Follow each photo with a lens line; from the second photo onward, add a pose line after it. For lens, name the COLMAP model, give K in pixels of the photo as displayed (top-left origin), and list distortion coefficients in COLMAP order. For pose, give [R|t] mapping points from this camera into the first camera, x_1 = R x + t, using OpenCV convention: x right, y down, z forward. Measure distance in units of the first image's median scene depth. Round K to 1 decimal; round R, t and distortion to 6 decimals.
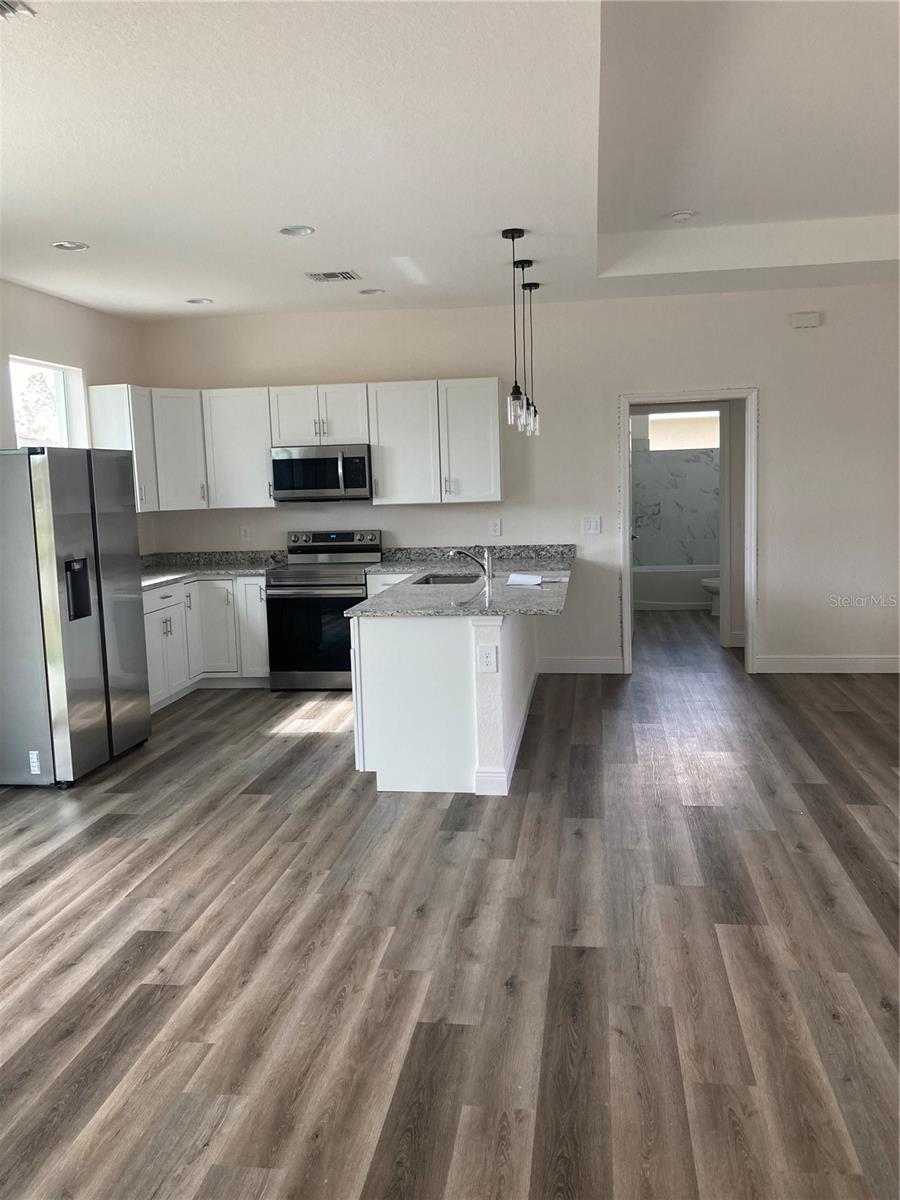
lens RADIAL K [[988.4, 0, 450.0], [0, 988.4, 600.0], [0, 0, 1]] dist [0.016457, 0.004299]
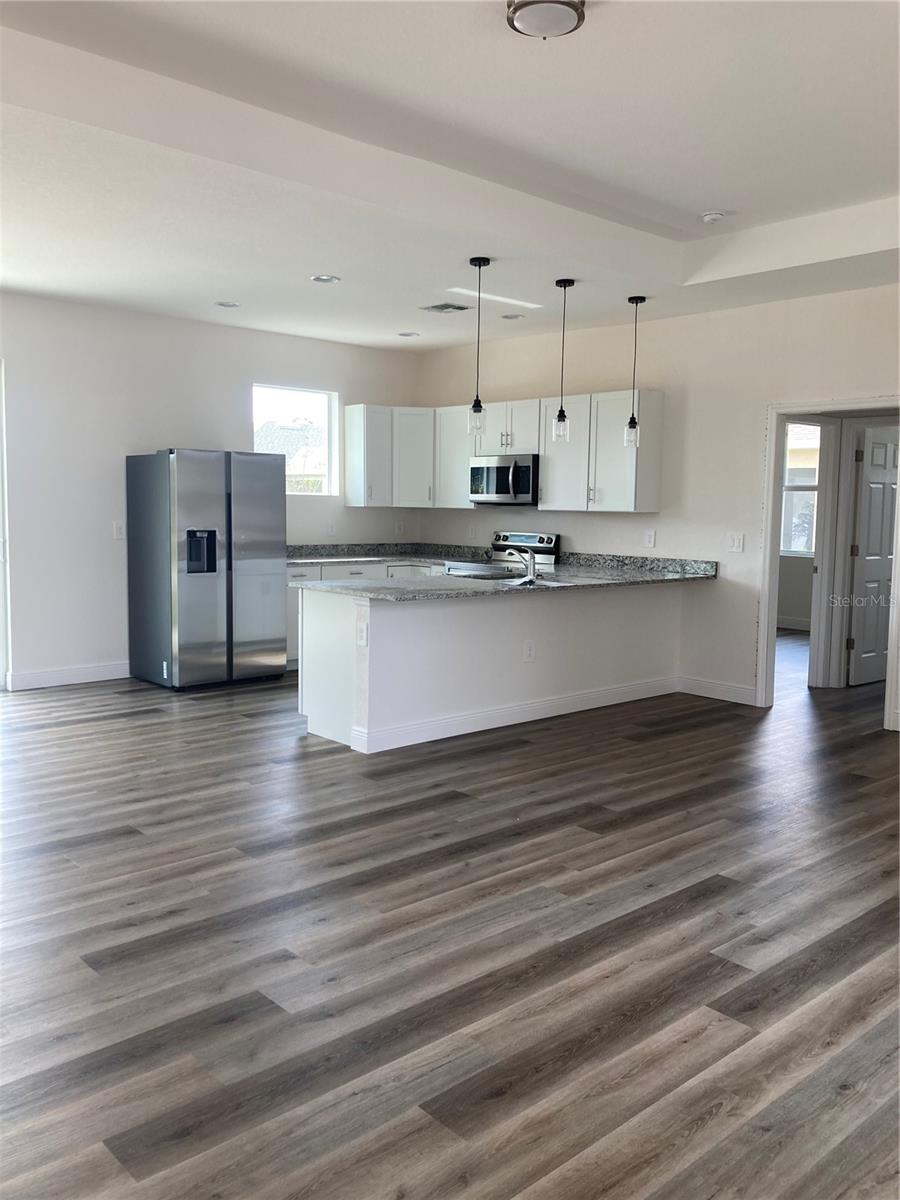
lens RADIAL K [[988.5, 0, 457.4], [0, 988.5, 596.8], [0, 0, 1]] dist [0.008666, 0.000981]
pose [[0.772120, 0.102343, -0.627181, 1.002022], [-0.115671, 0.993093, 0.019650, -0.022998], [0.624860, 0.057375, 0.778626, 0.188197]]
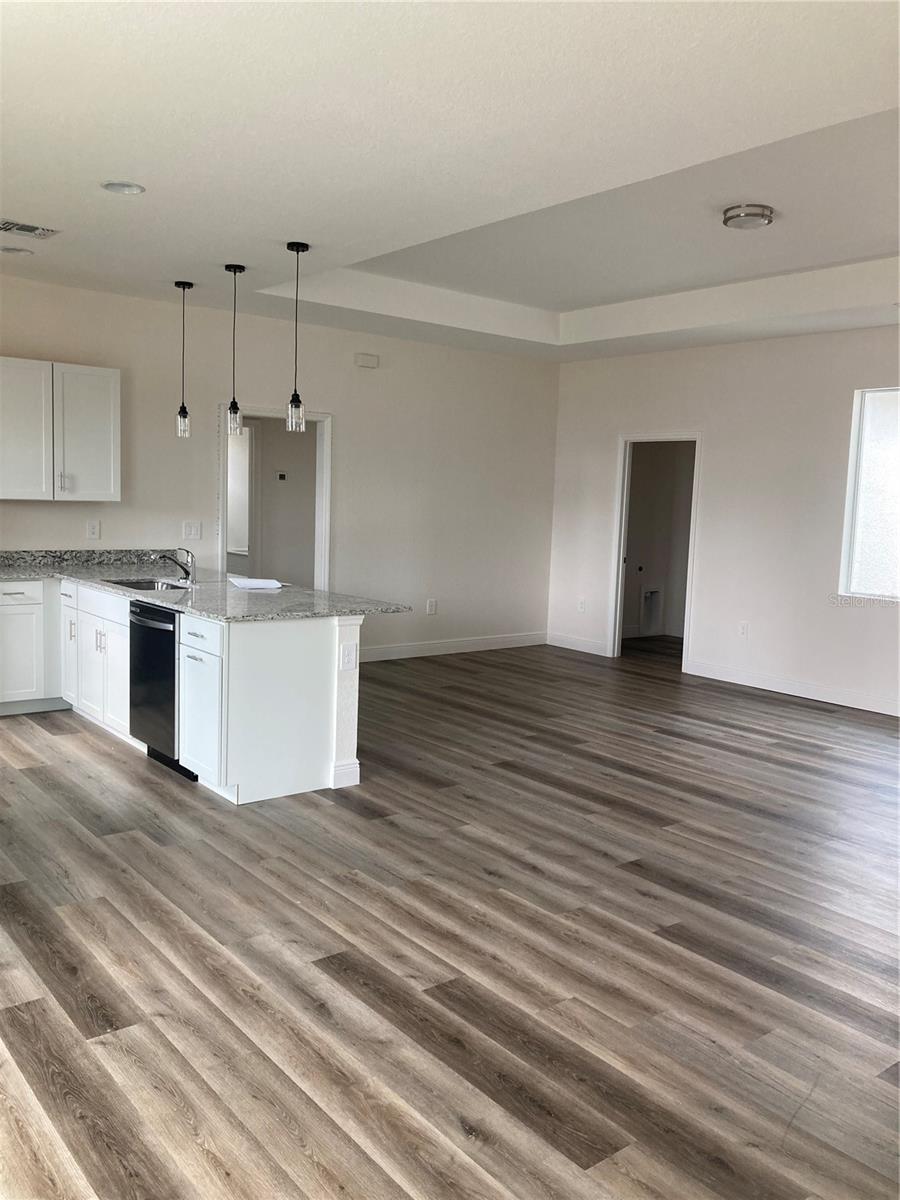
lens RADIAL K [[988.5, 0, 457.4], [0, 988.5, 596.8], [0, 0, 1]] dist [0.008666, 0.000981]
pose [[0.676240, -0.023470, 0.736308, -0.768860], [0.033858, 0.999426, 0.000761, -0.000147], [-0.735903, 0.024416, 0.676646, 0.236127]]
